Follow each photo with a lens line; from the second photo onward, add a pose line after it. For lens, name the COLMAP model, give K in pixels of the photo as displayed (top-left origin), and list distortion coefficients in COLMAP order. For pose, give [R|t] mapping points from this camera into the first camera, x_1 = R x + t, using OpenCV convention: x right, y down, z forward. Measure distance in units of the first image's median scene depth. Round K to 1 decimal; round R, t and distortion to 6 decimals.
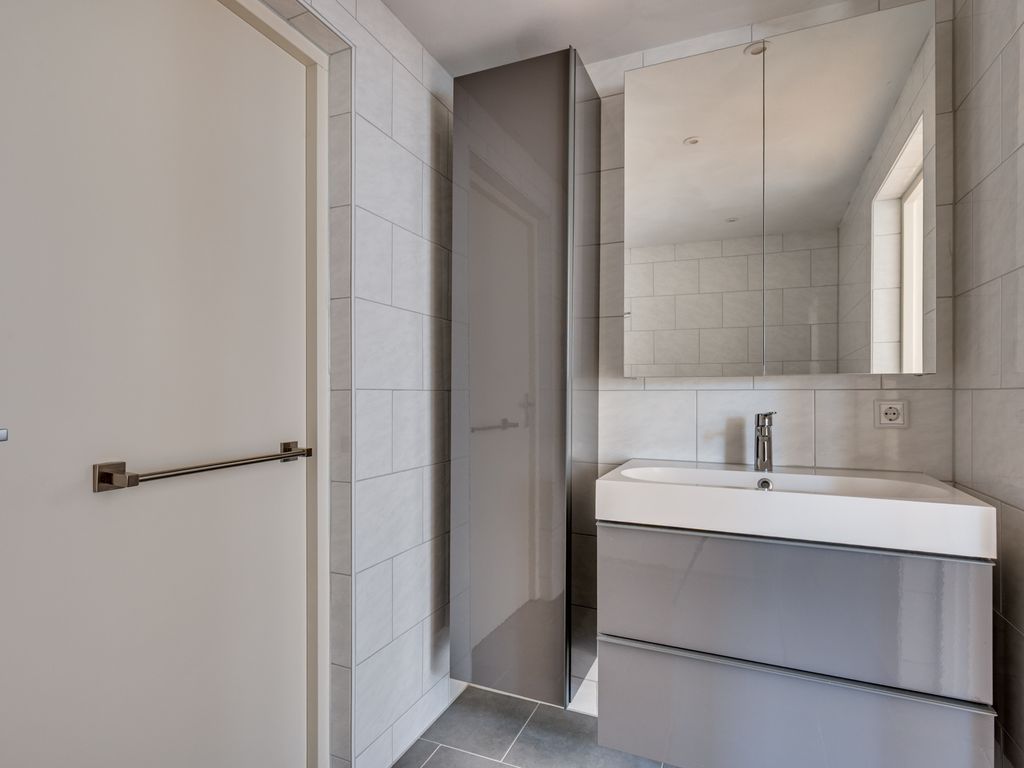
lens RADIAL K [[541.4, 0, 512.6], [0, 541.4, 404.5], [0, 0, 1]] dist [0.001525, 0.000223]
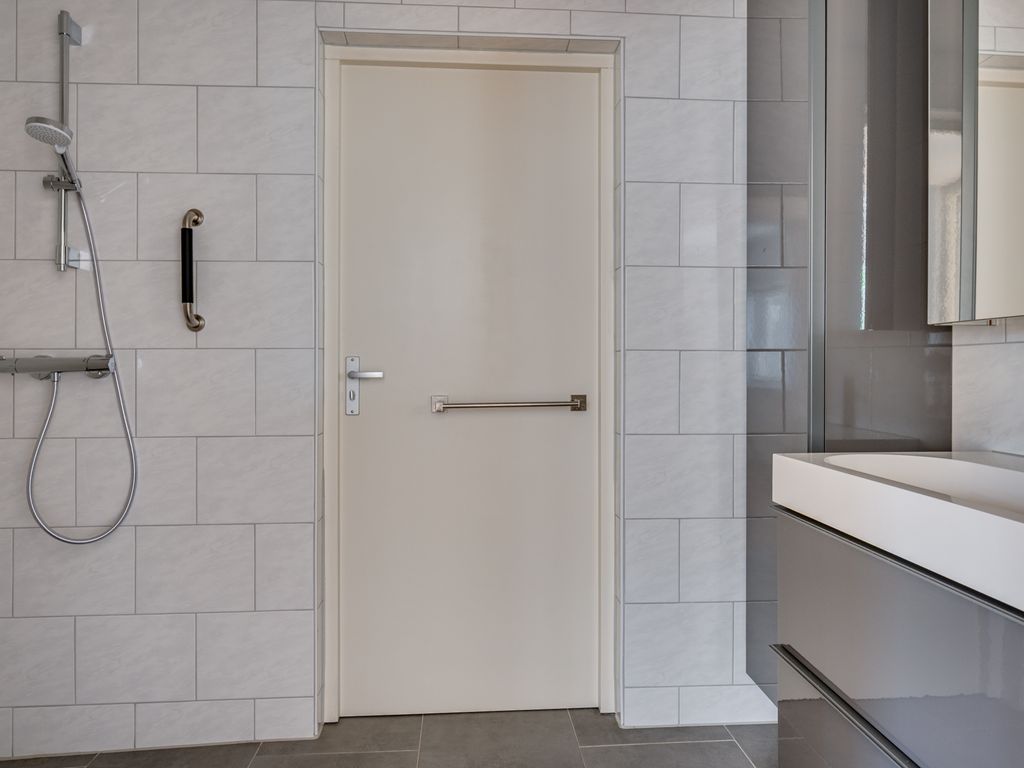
lens RADIAL K [[745.1, 0, 512.0], [0, 745.1, 384.0], [0, 0, 1]] dist [-0.001334, 0.002748]
pose [[0.458914, 0.021567, -0.888219, 0.873190], [-0.019078, 0.999714, 0.014417, 0.022510], [0.888276, 0.010329, 0.459194, 0.098288]]
